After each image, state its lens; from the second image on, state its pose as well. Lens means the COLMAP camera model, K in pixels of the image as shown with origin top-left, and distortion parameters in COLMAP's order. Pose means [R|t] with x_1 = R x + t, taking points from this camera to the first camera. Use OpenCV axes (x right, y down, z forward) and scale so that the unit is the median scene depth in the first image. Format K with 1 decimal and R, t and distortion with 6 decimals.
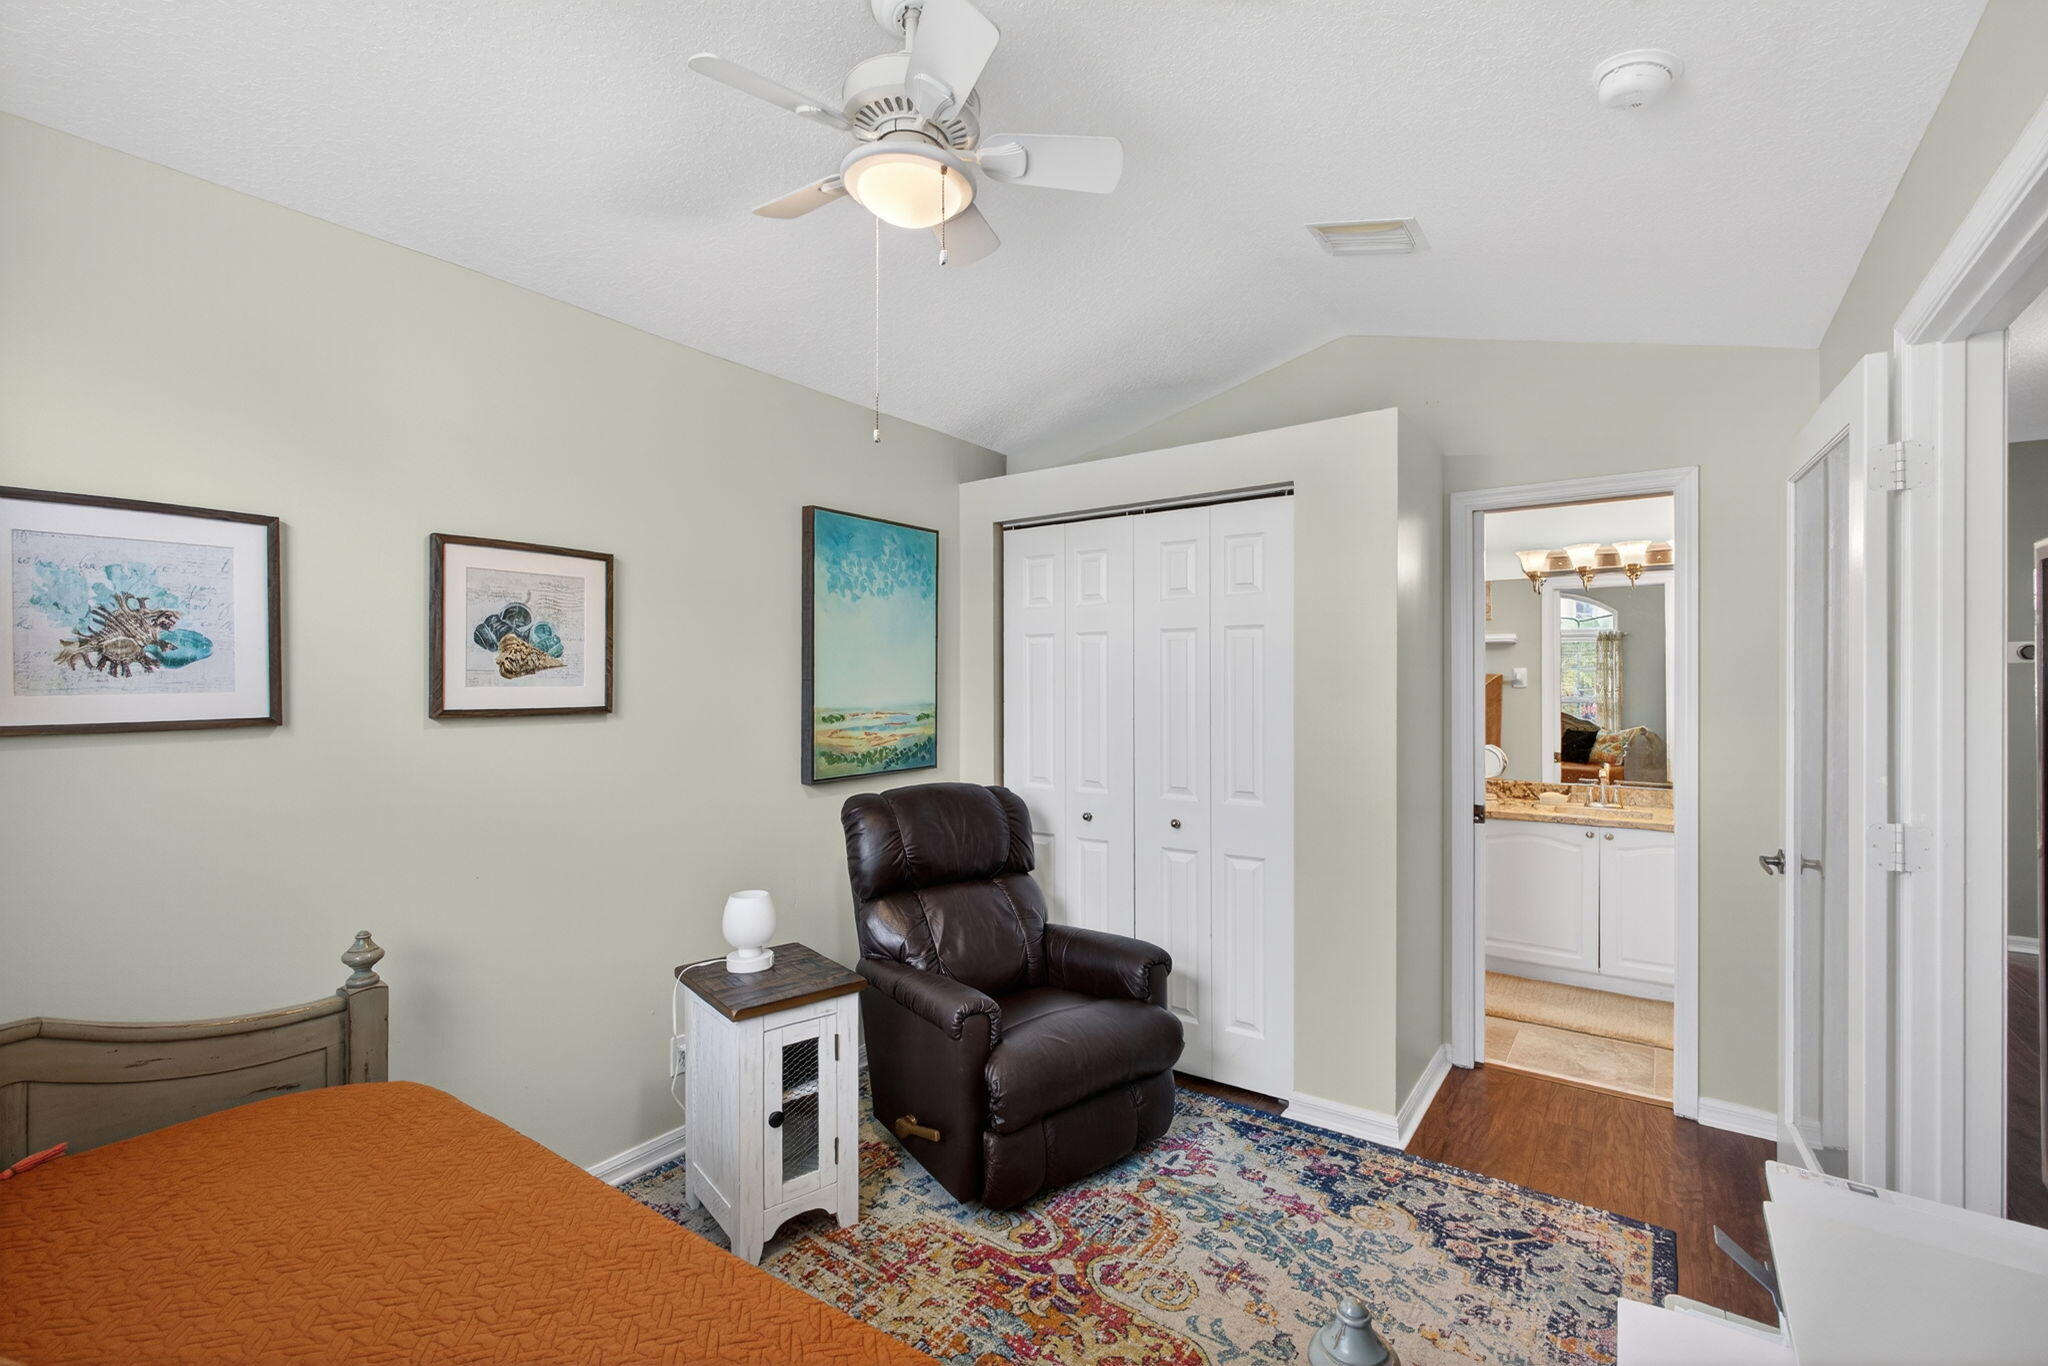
lens RADIAL K [[891.2, 0, 1025.9], [0, 891.2, 678.7], [0, 0, 1]] dist [-0.006927, -0.000001]
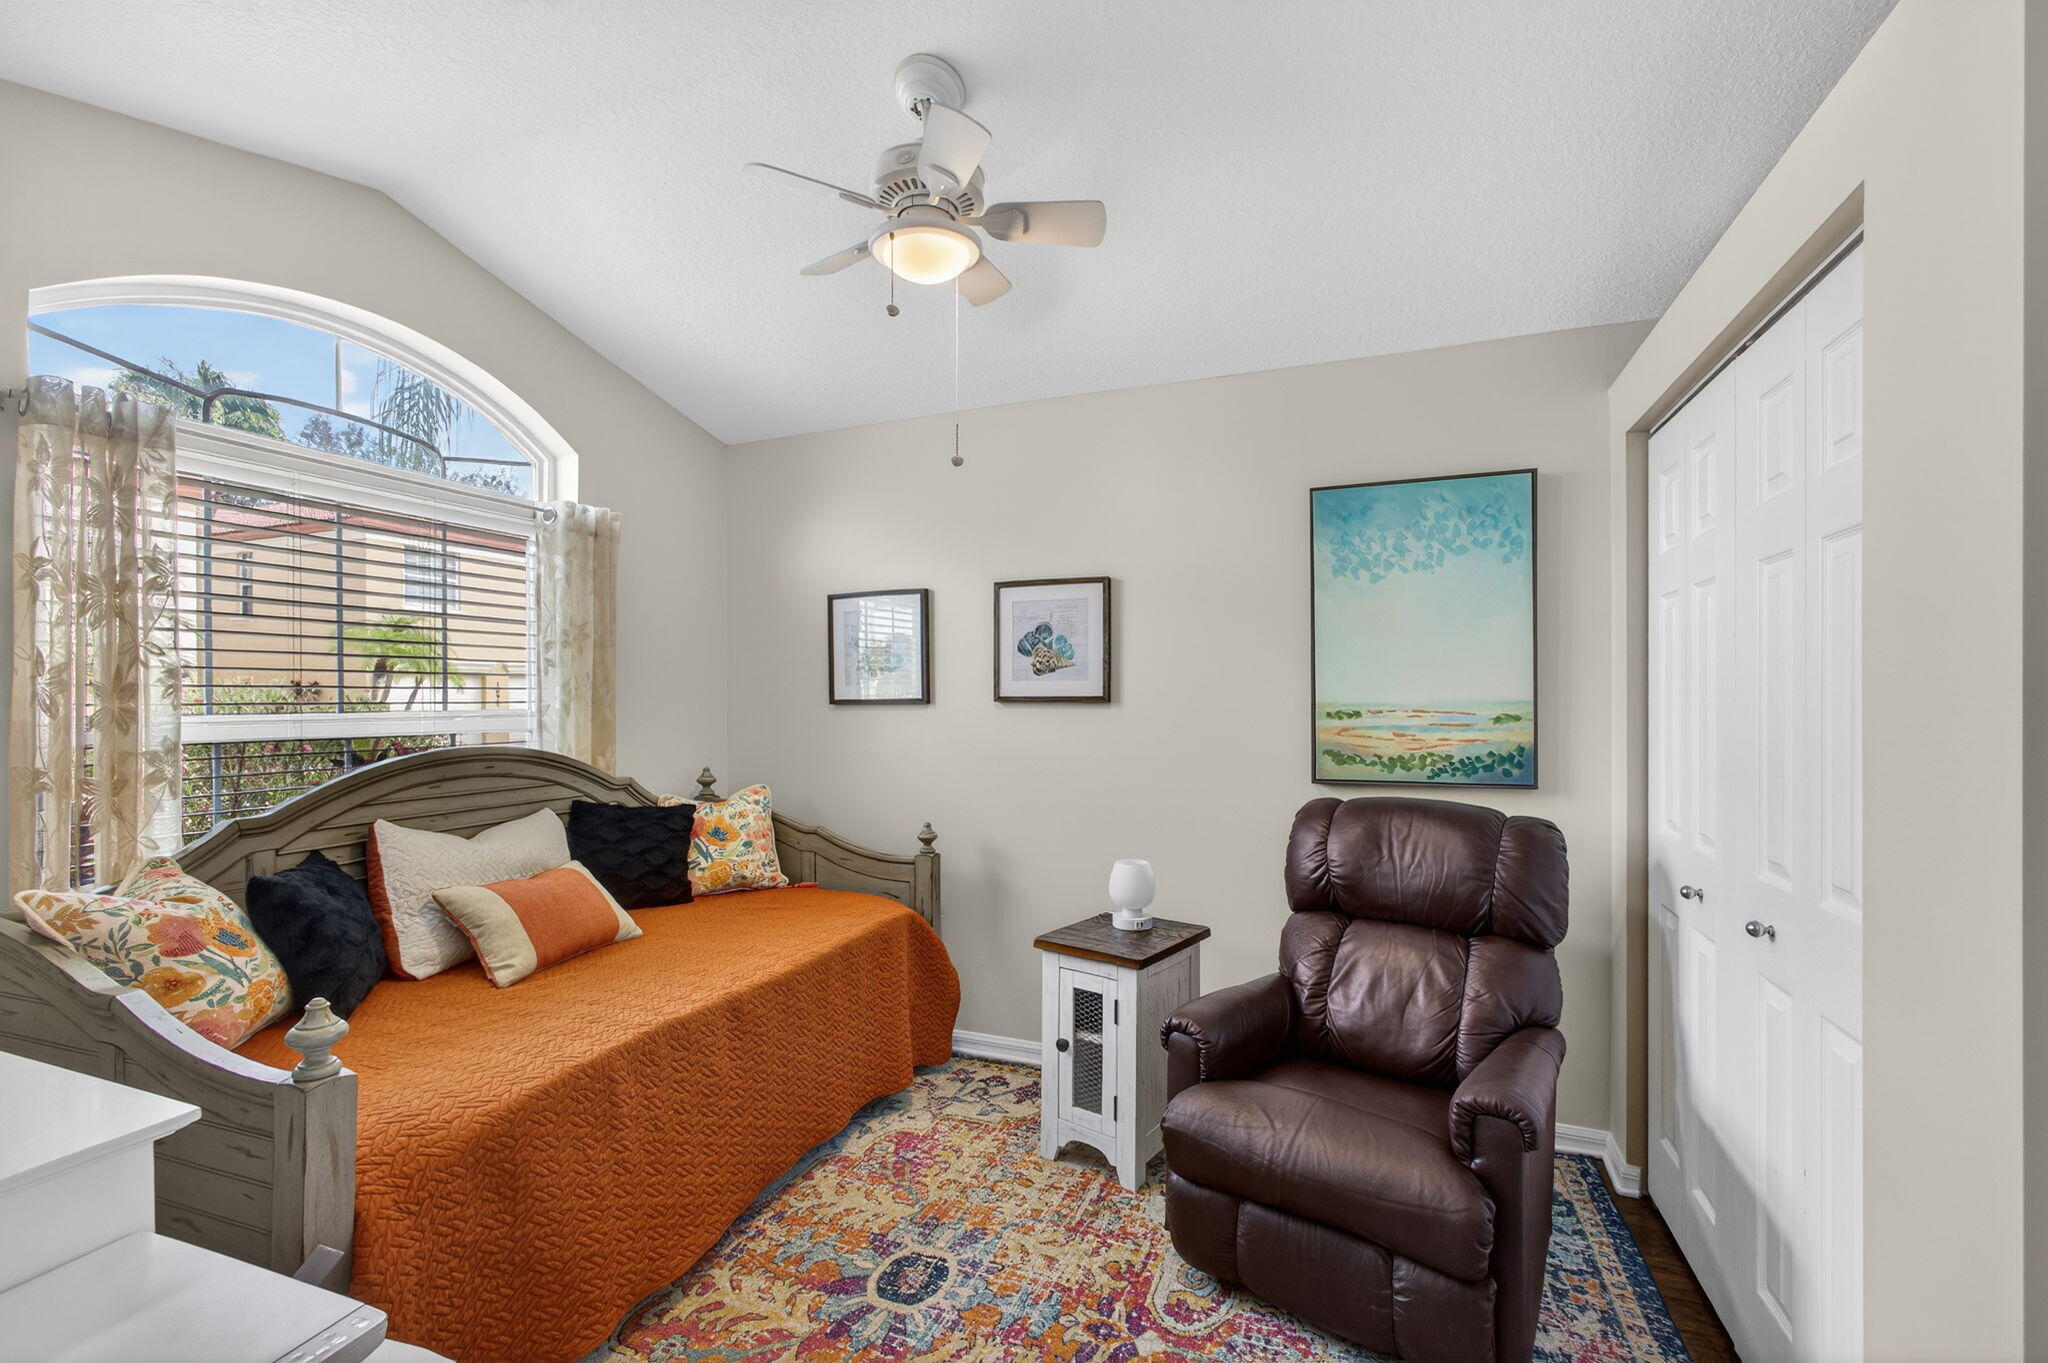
lens RADIAL K [[878.6, 0, 1026.3], [0, 878.6, 694.4], [0, 0, 1]] dist [-0.001785, 0.000070]
pose [[0.240099, -0.002334, -0.970746, 0.721146], [0.005662, 0.999983, -0.001004, 0.028785], [0.970732, -0.005255, 0.240108, 0.587054]]
